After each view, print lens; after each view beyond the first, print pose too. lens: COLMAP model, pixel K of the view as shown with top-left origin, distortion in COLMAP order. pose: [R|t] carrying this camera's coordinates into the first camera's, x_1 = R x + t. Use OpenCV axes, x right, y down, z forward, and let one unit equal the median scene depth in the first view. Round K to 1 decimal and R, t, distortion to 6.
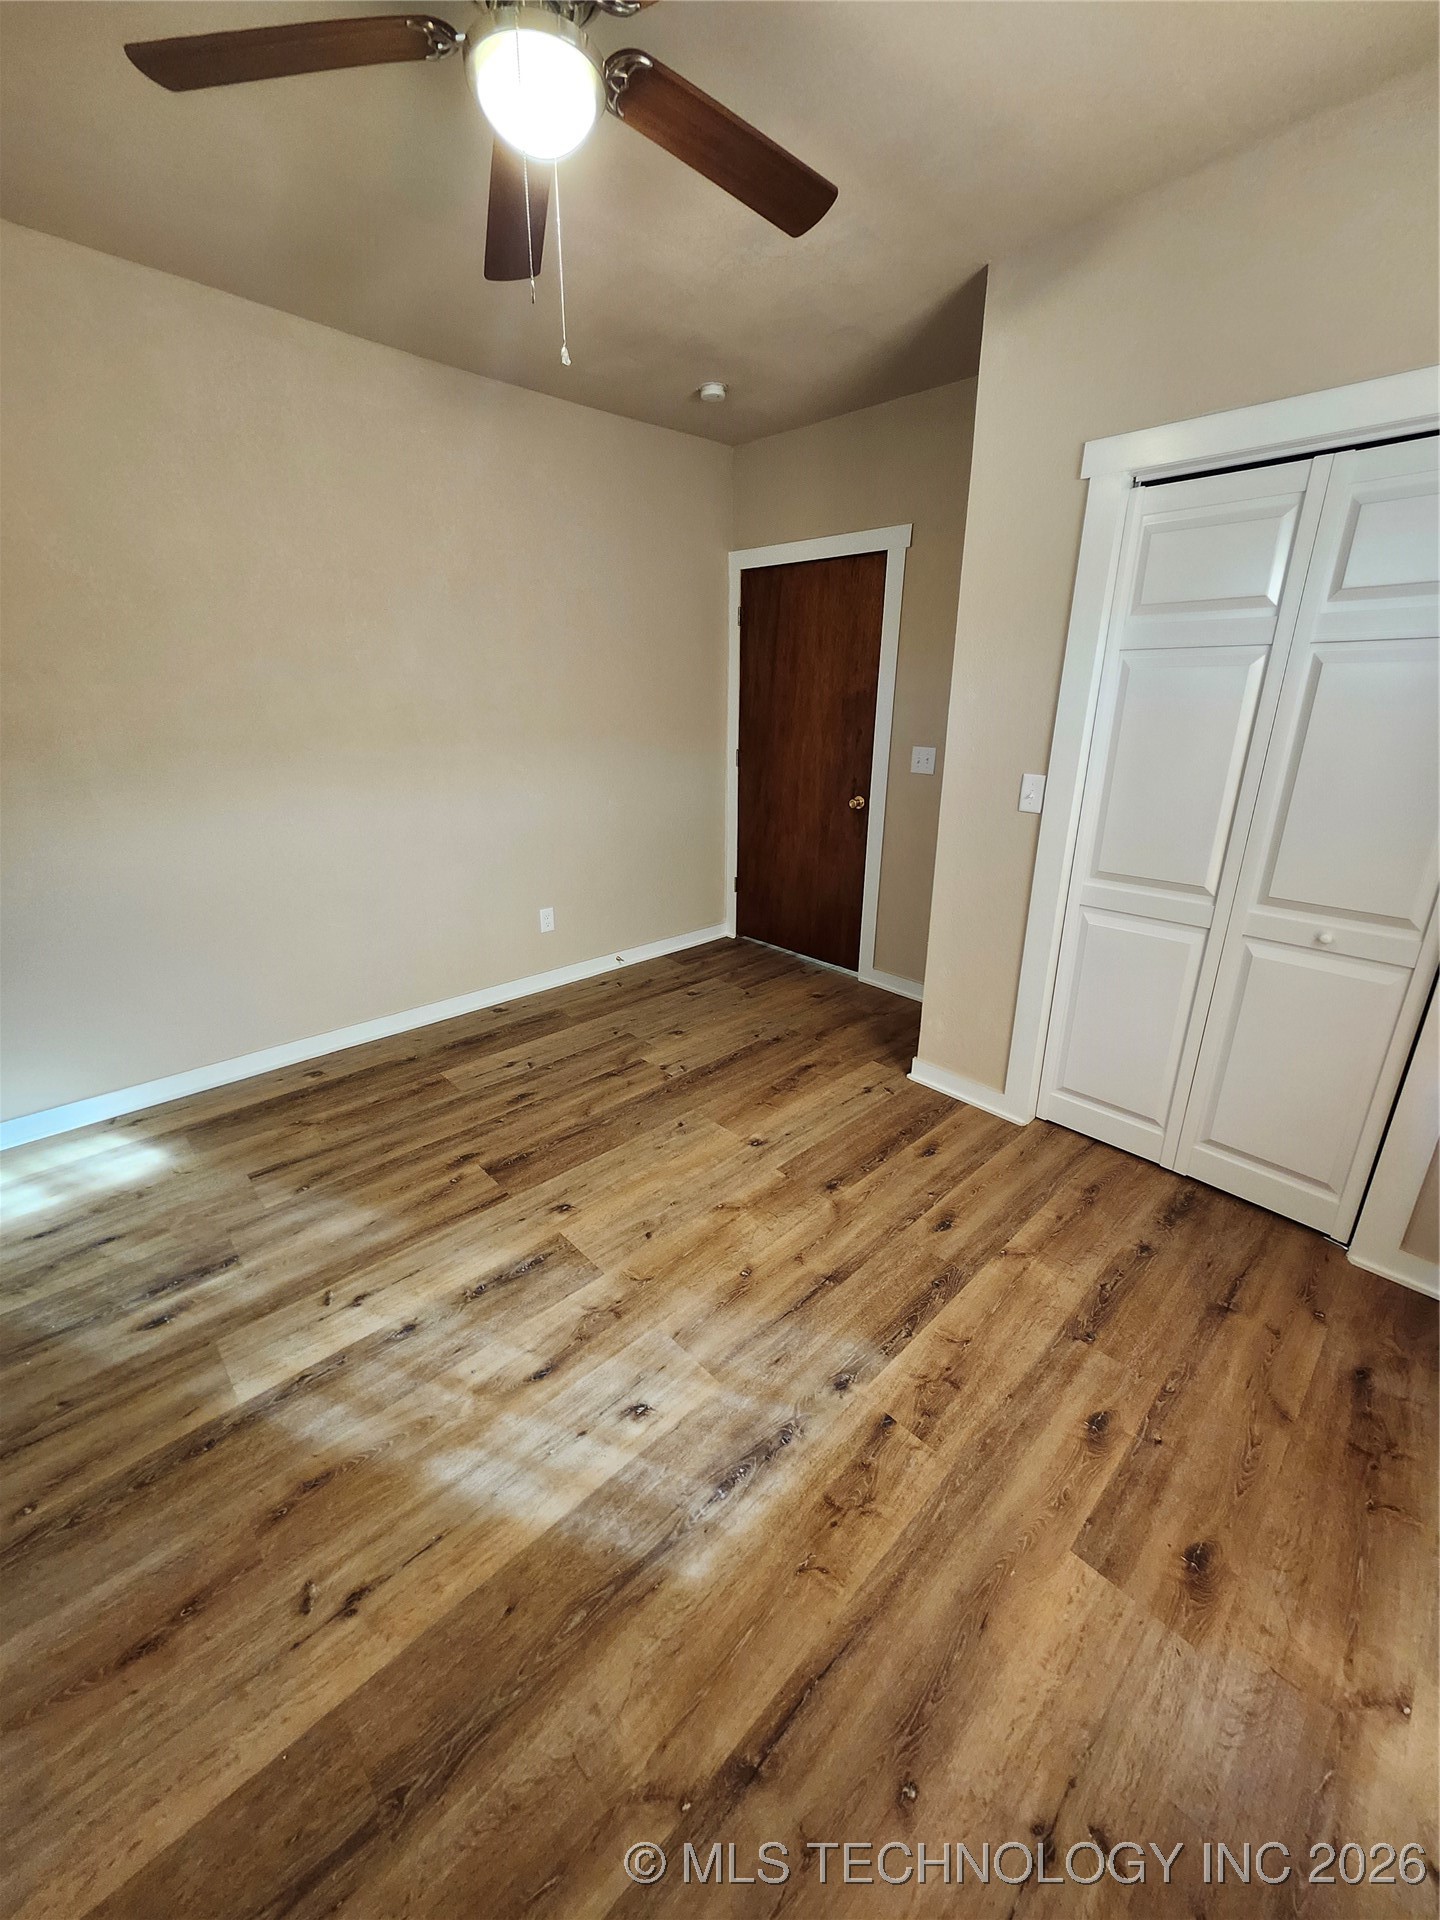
lens RADIAL K [[767.3, 0, 713.8], [0, 767.3, 952.3], [0, 0, 1]] dist [0.001052, 0.000127]
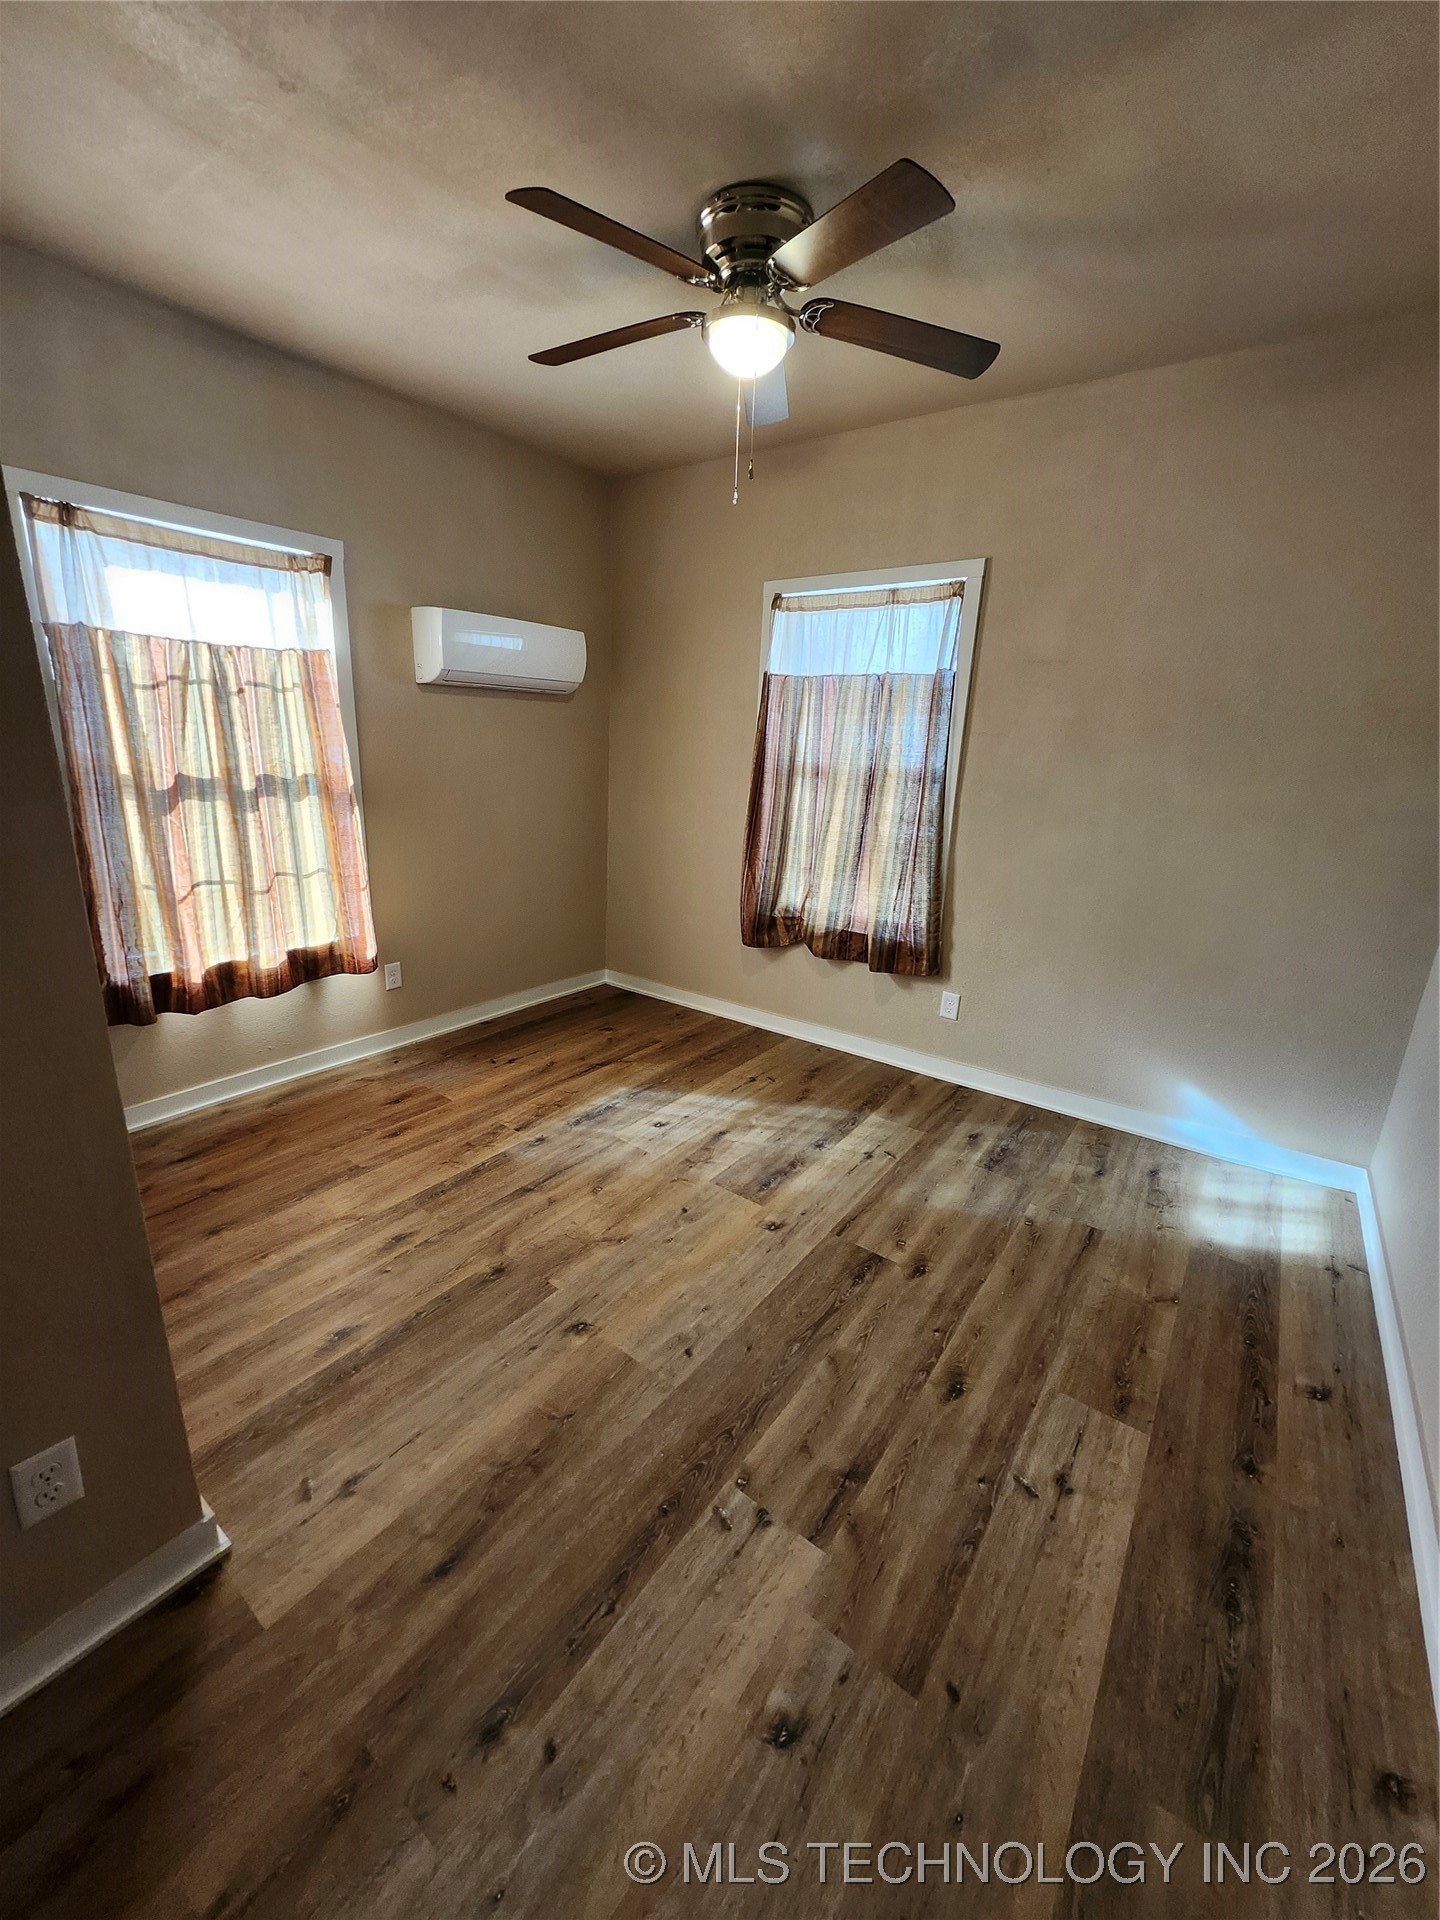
lens RADIAL K [[767.3, 0, 713.8], [0, 767.3, 952.3], [0, 0, 1]] dist [0.001052, 0.000127]
pose [[-0.984884, 0.004267, -0.173161, 0.065638], [-0.096051, 0.818461, 0.566477, -0.580871], [0.144142, 0.574547, -0.805679, 1.696783]]
